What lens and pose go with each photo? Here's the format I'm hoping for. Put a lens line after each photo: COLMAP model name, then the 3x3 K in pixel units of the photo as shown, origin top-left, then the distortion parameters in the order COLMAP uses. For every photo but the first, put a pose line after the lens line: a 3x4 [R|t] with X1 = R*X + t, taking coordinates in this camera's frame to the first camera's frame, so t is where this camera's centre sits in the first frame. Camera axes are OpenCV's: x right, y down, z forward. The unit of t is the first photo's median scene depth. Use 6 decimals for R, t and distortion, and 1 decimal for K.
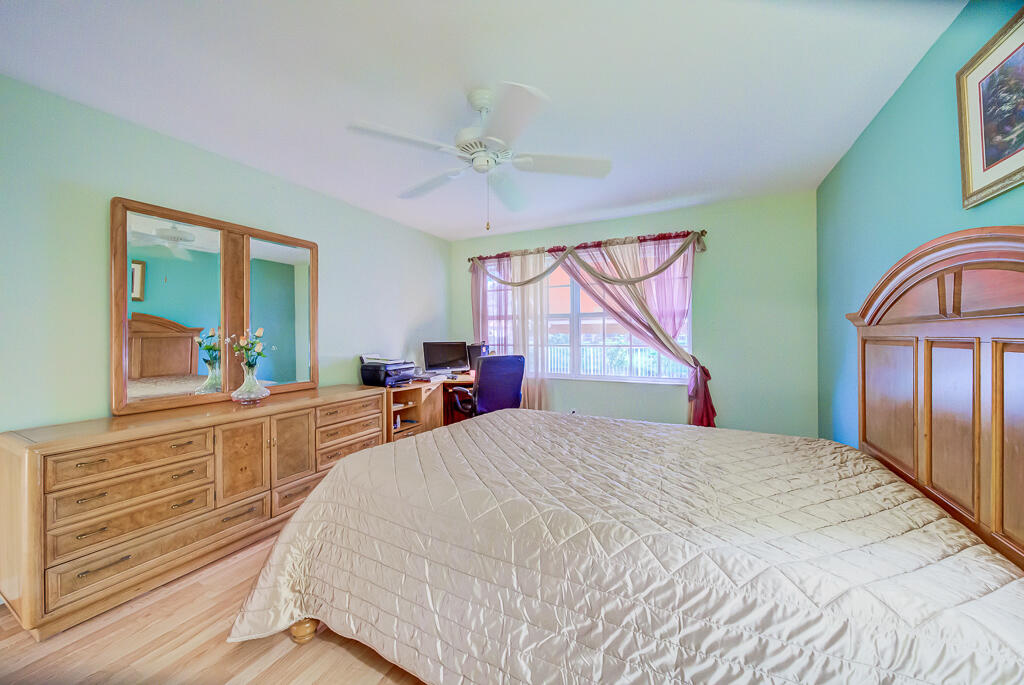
lens RADIAL K [[366.4, 0, 513.0], [0, 366.4, 338.6], [0, 0, 1]] dist [-0.000980, -0.000301]
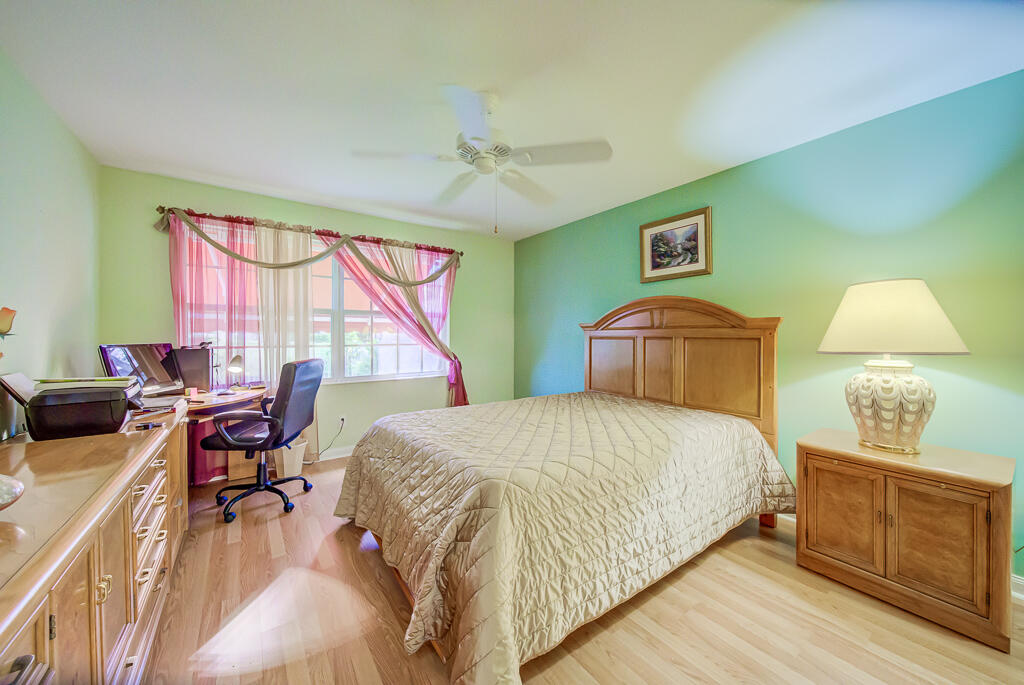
lens RADIAL K [[369.4, 0, 508.0], [0, 369.4, 342.1], [0, 0, 1]] dist [-0.000712, -0.000406]
pose [[0.457542, -0.014743, 0.889066, -0.495965], [0.002752, 0.999881, 0.015164, -0.001219], [-0.889184, -0.004492, 0.457529, 0.242621]]
